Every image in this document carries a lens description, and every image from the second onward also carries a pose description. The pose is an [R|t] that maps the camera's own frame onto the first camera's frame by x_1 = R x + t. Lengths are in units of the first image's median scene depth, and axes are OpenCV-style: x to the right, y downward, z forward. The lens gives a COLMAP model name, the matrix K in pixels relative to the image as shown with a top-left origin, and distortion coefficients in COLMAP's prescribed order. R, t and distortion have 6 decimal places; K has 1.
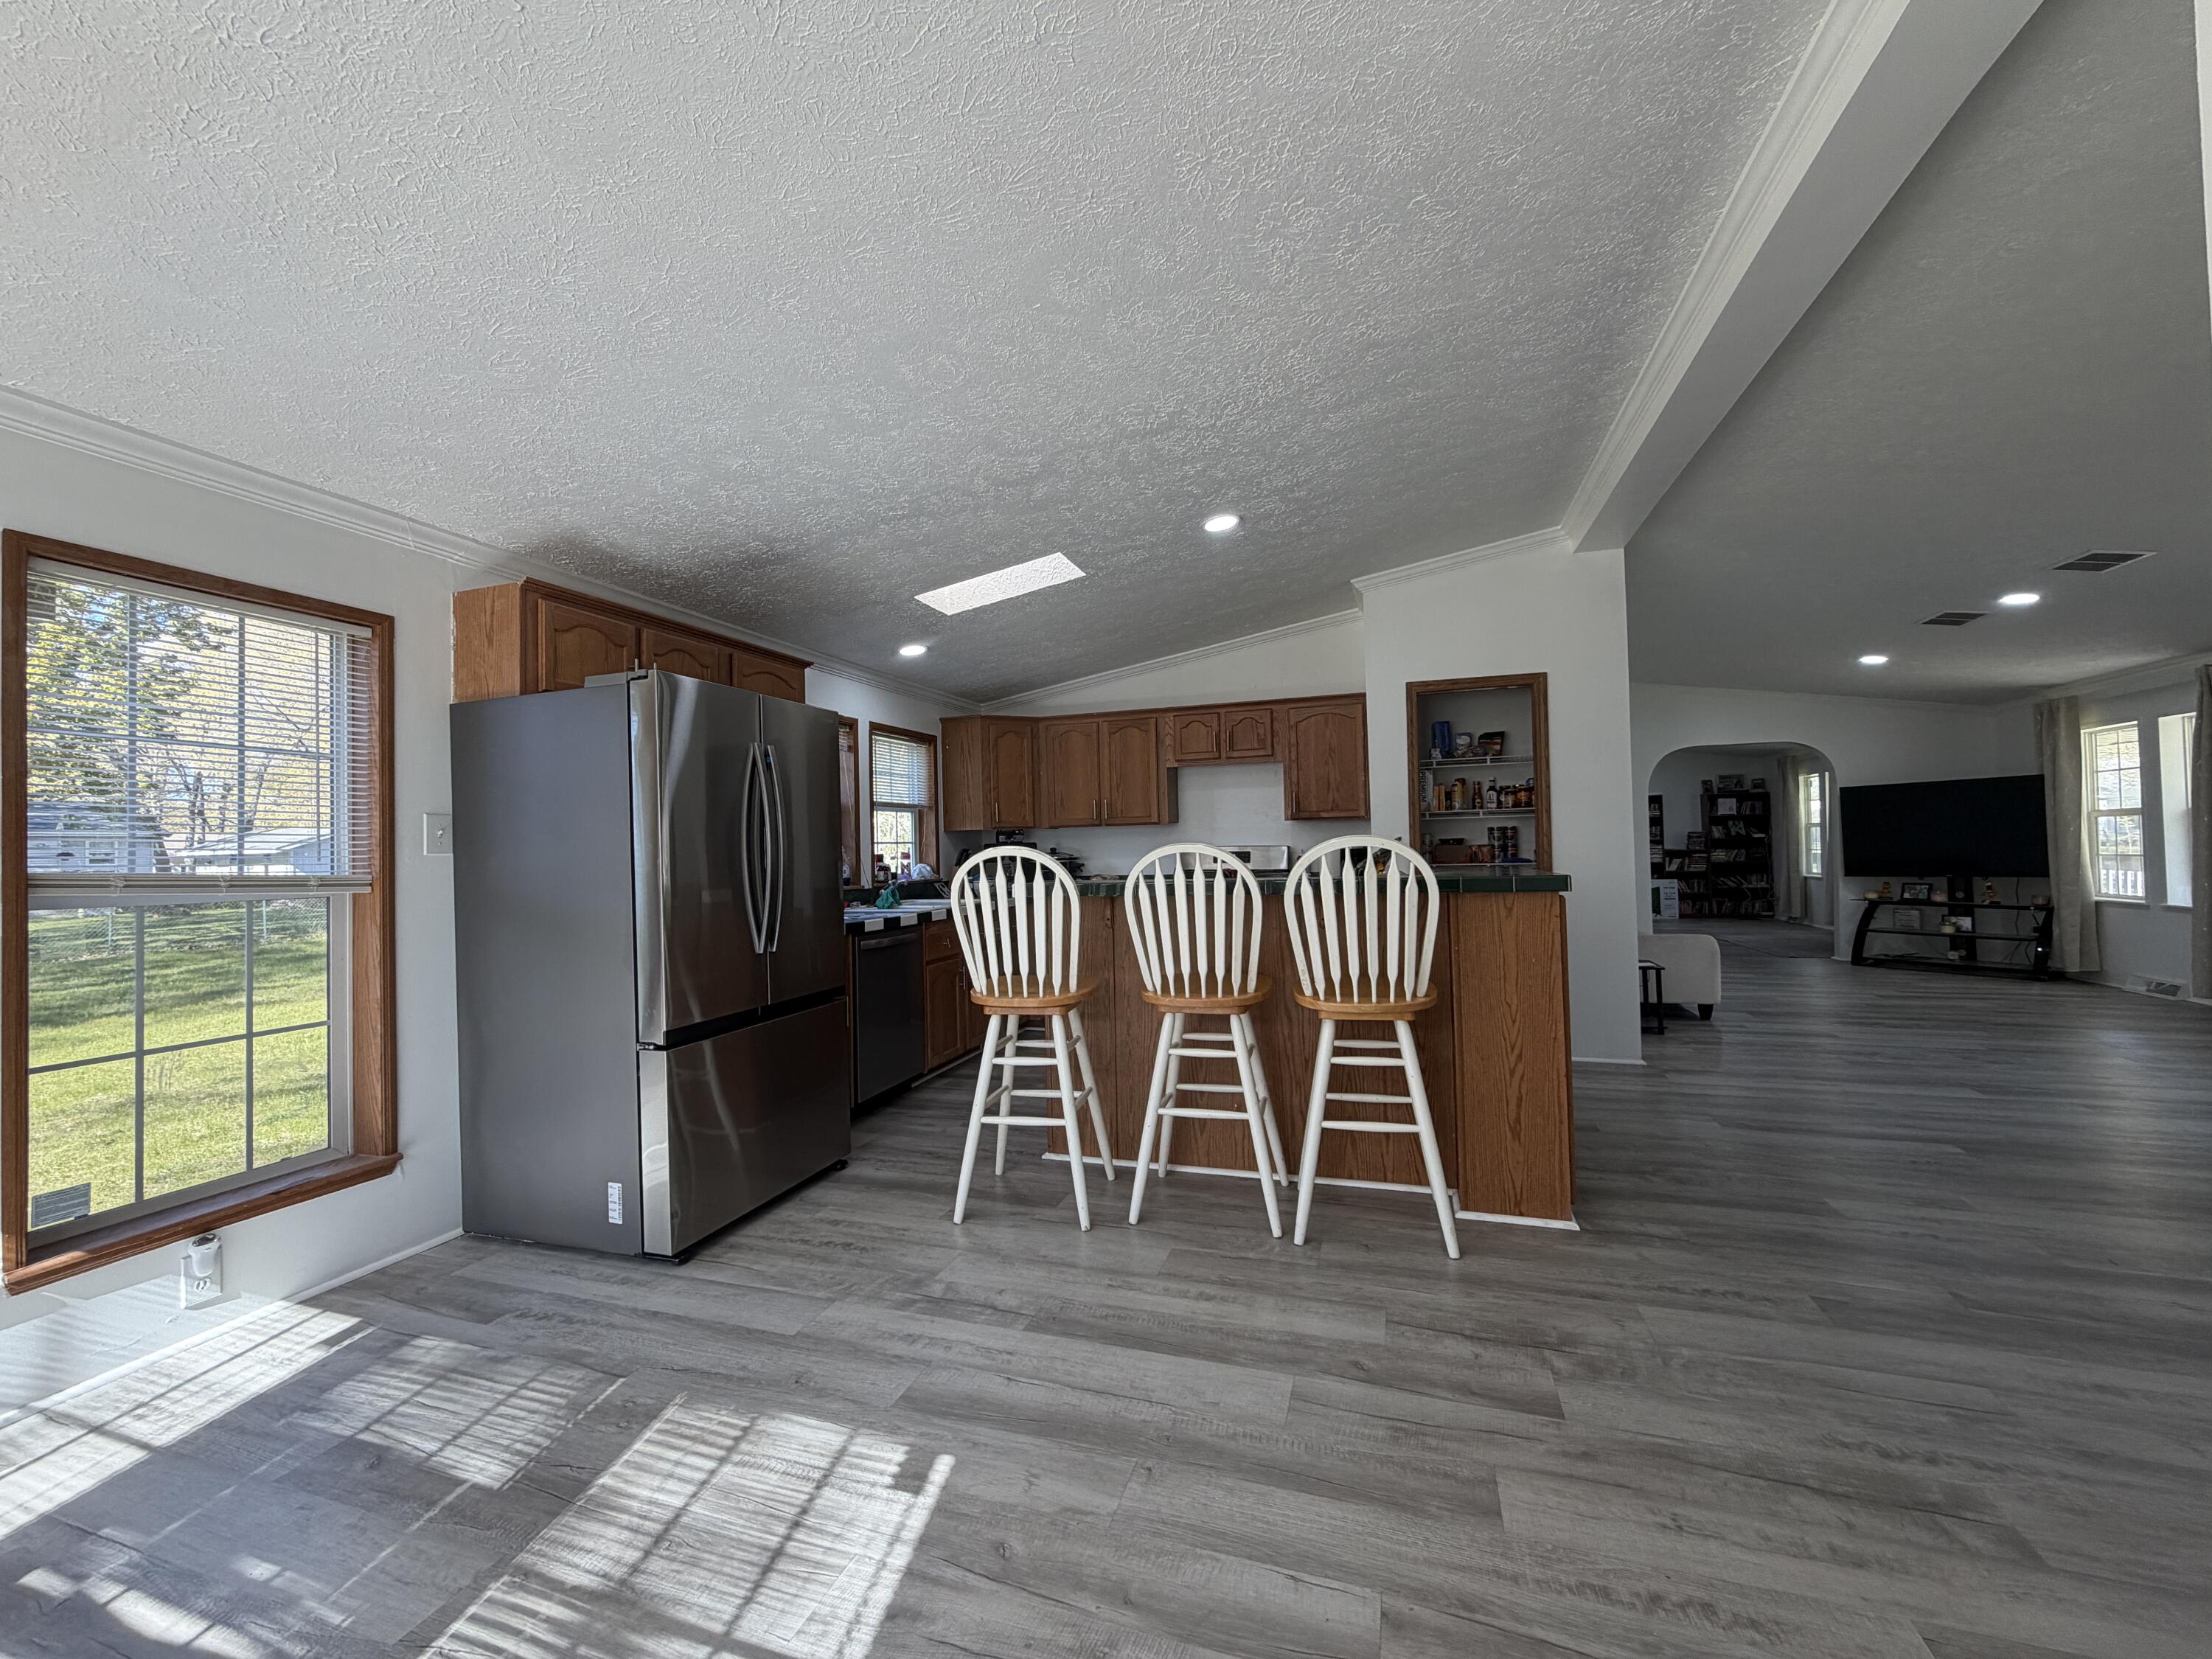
lens RADIAL K [[878.7, 0, 1100.5], [0, 878.7, 831.7], [0, 0, 1]] dist [0.000922, -0.000169]
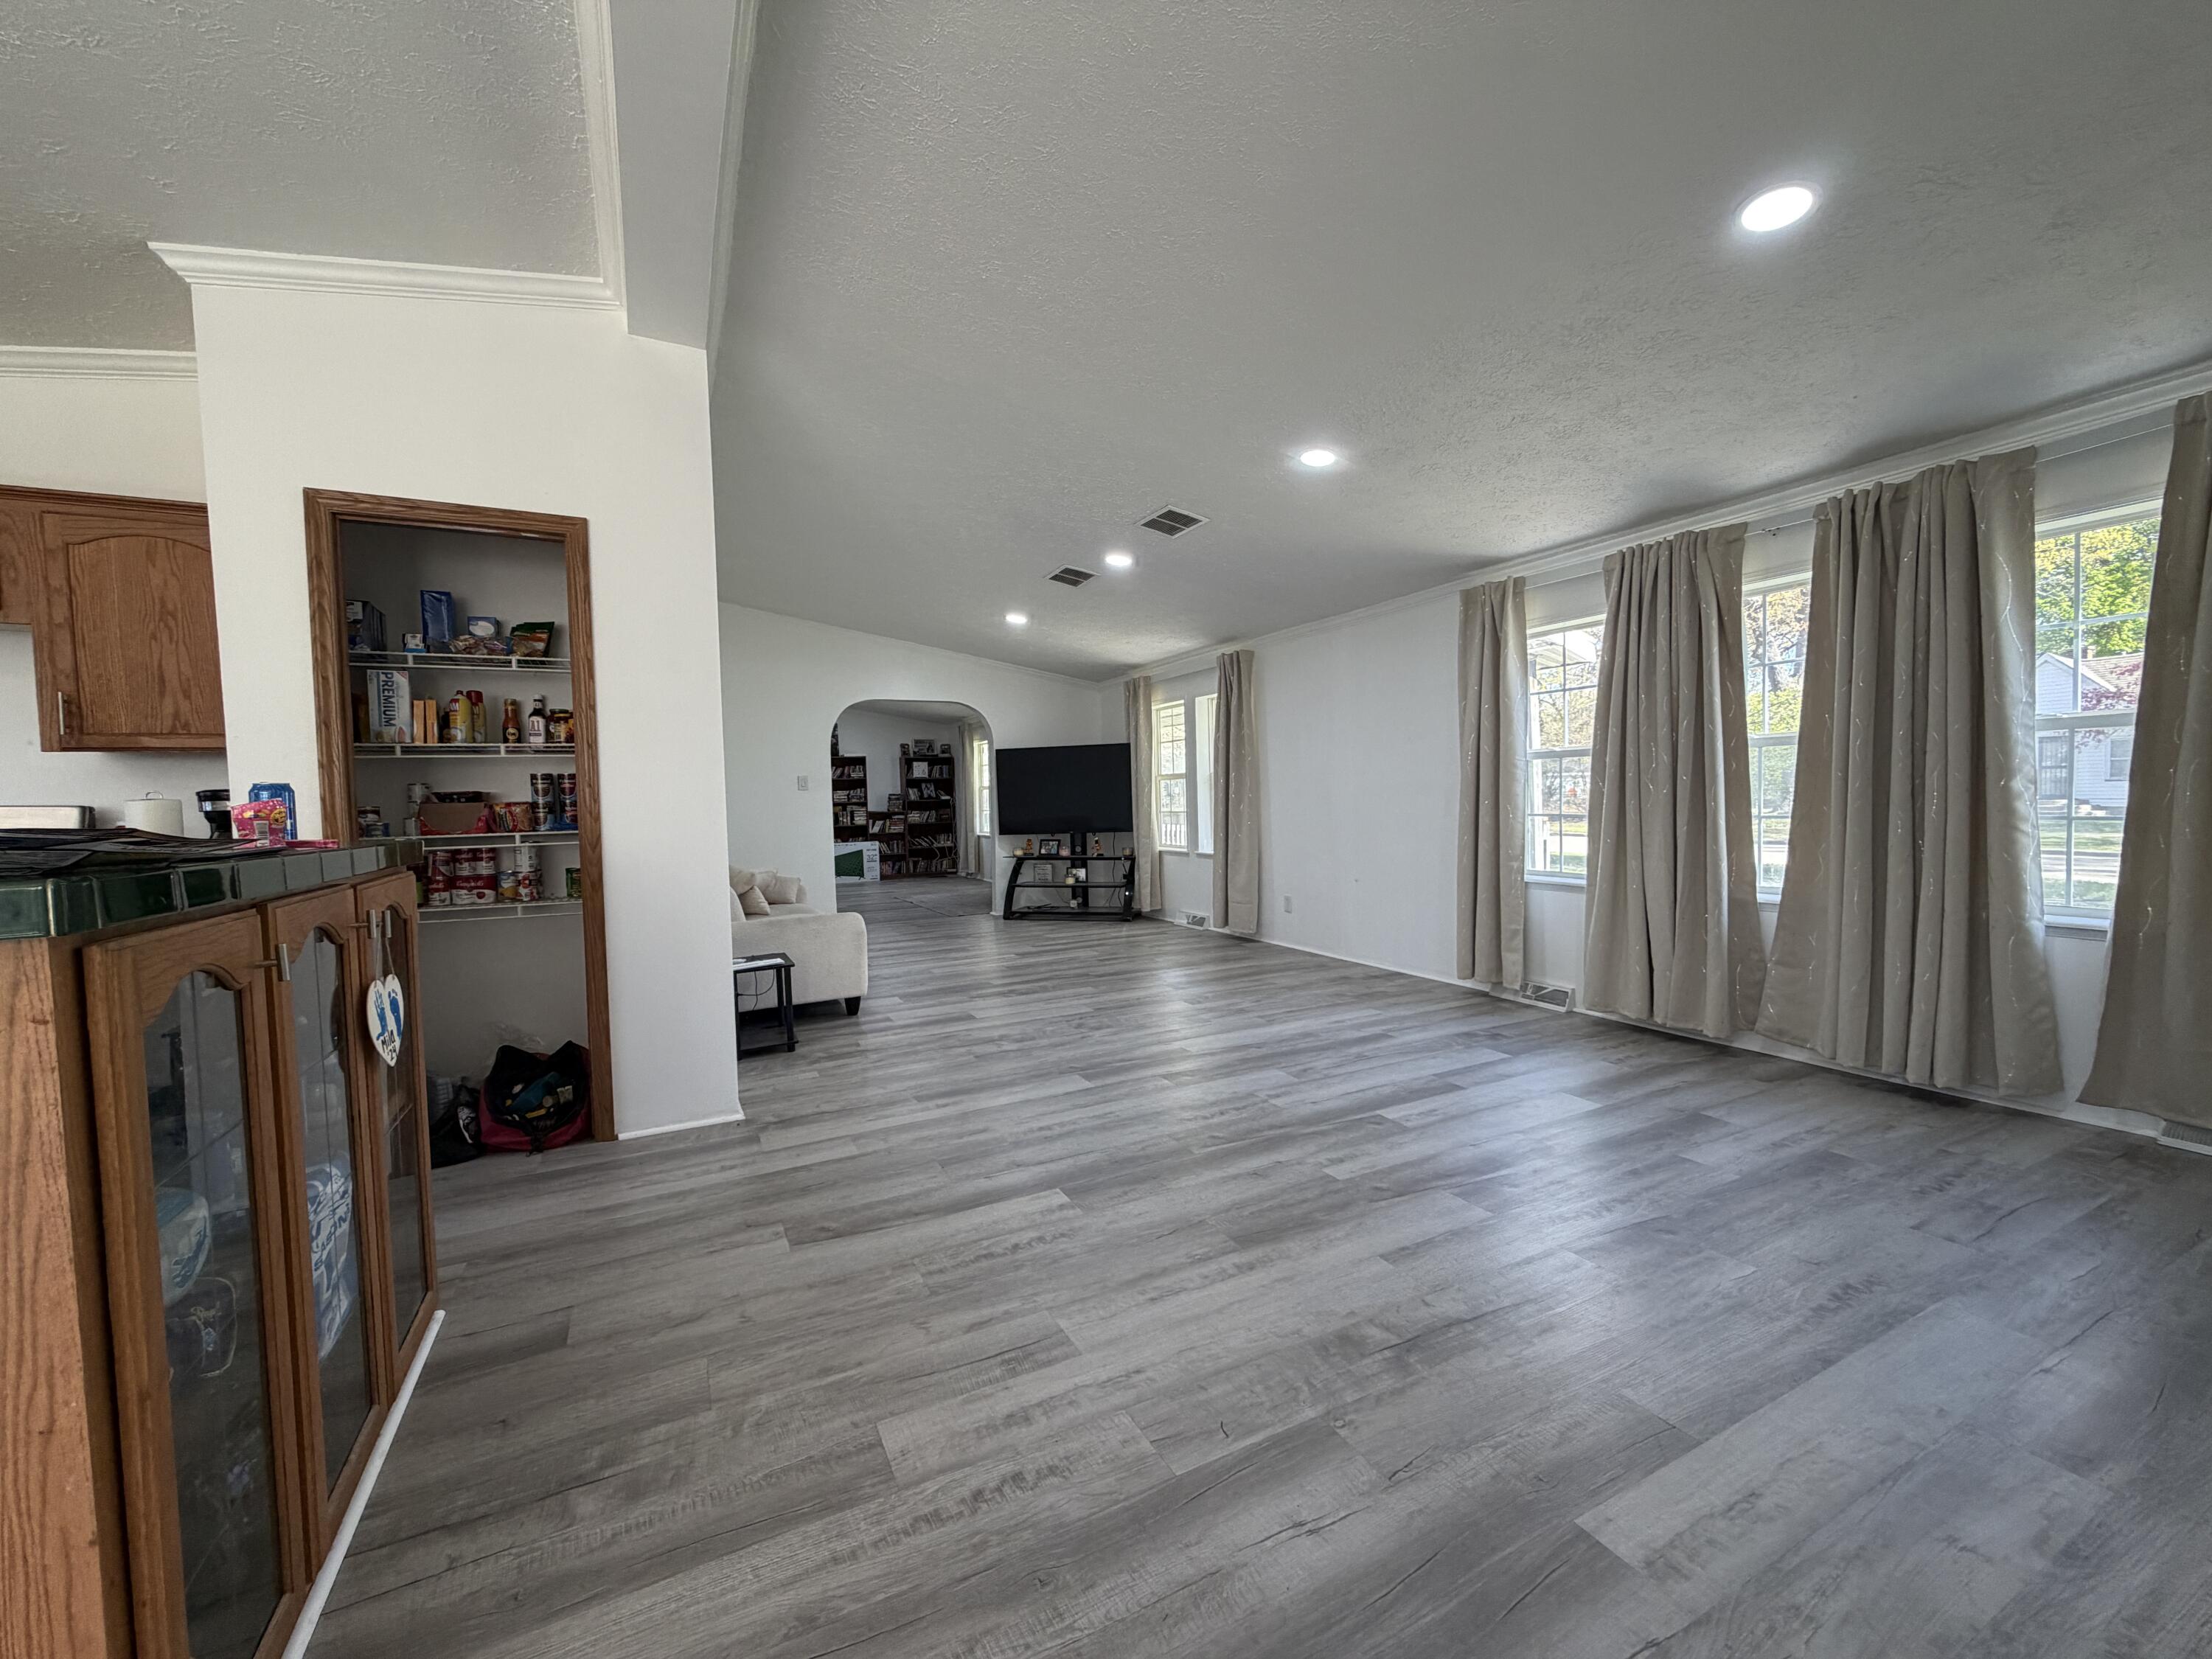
lens RADIAL K [[878.7, 0, 1100.5], [0, 878.7, 831.7], [0, 0, 1]] dist [0.000922, -0.000169]
pose [[0.701610, -0.023865, 0.712161, 0.217670], [-0.004293, 0.999279, 0.037716, 0.008135], [-0.712548, -0.029519, 0.701002, 0.212430]]
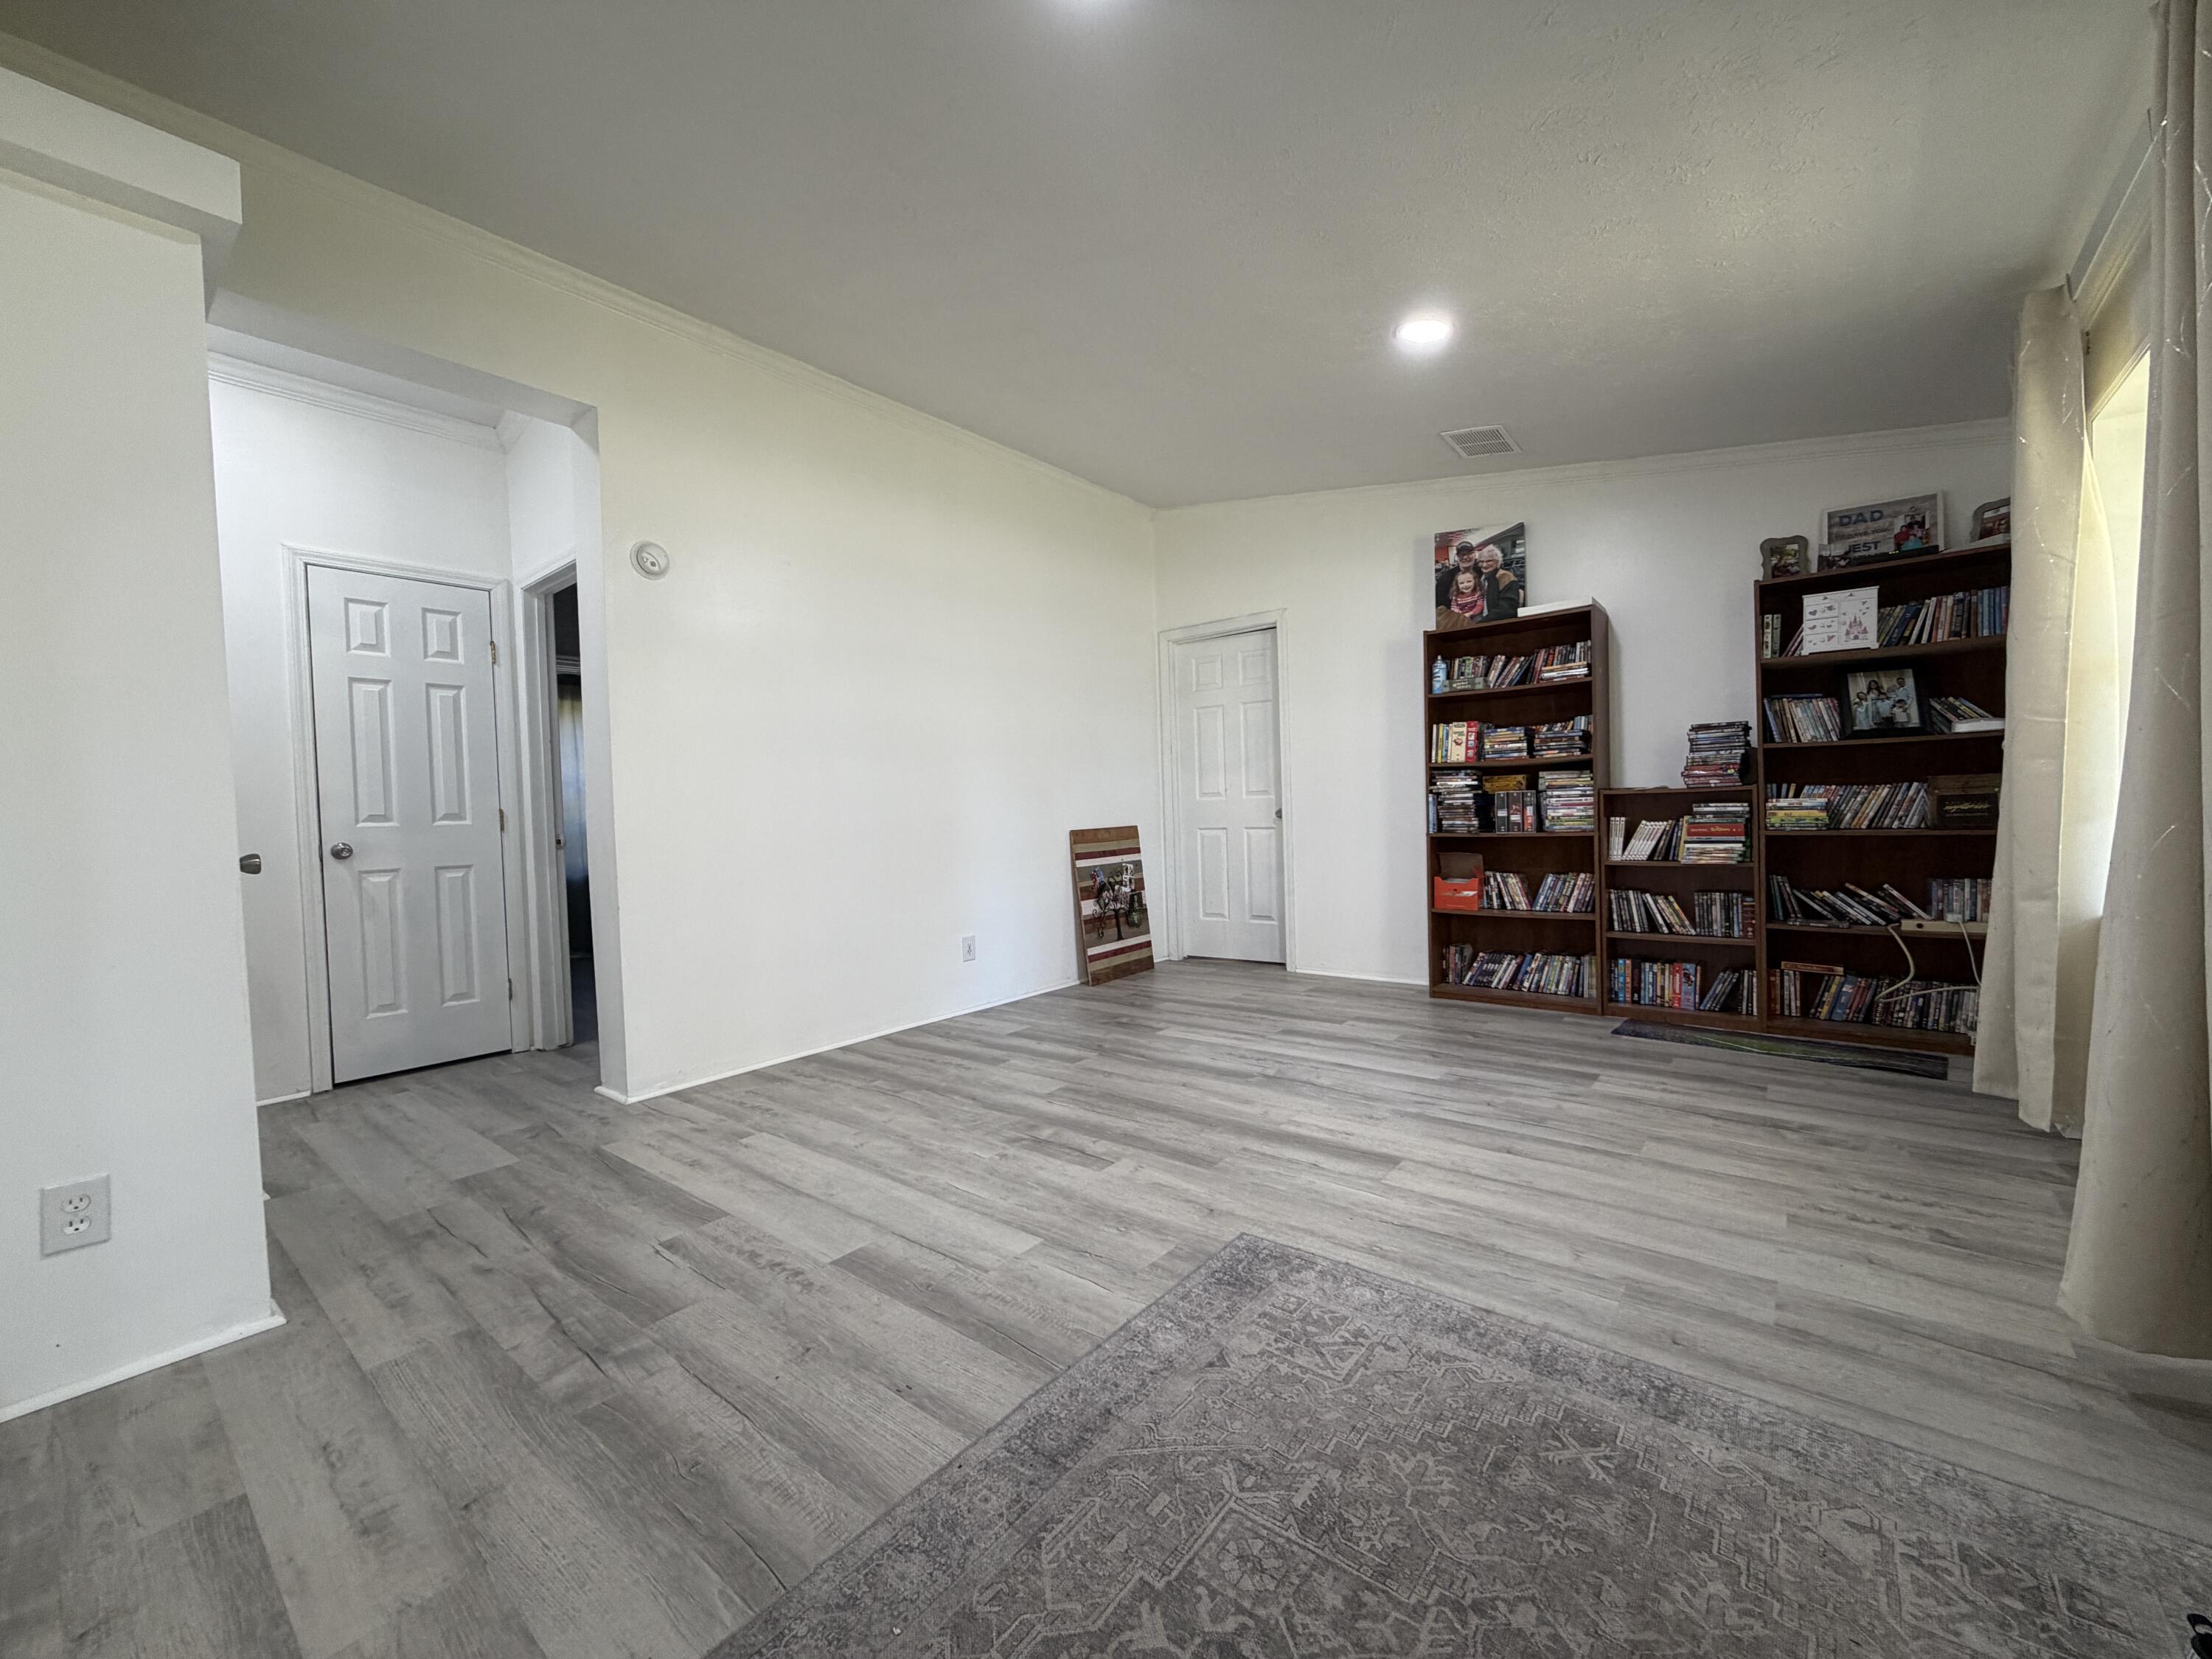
lens RADIAL K [[878.7, 0, 1100.5], [0, 878.7, 831.7], [0, 0, 1]] dist [0.000922, -0.000169]
pose [[0.935805, -0.003629, -0.352500, 1.092681], [0.021805, 0.998628, 0.047607, 0.030886], [0.351844, -0.052237, 0.934600, 1.228766]]
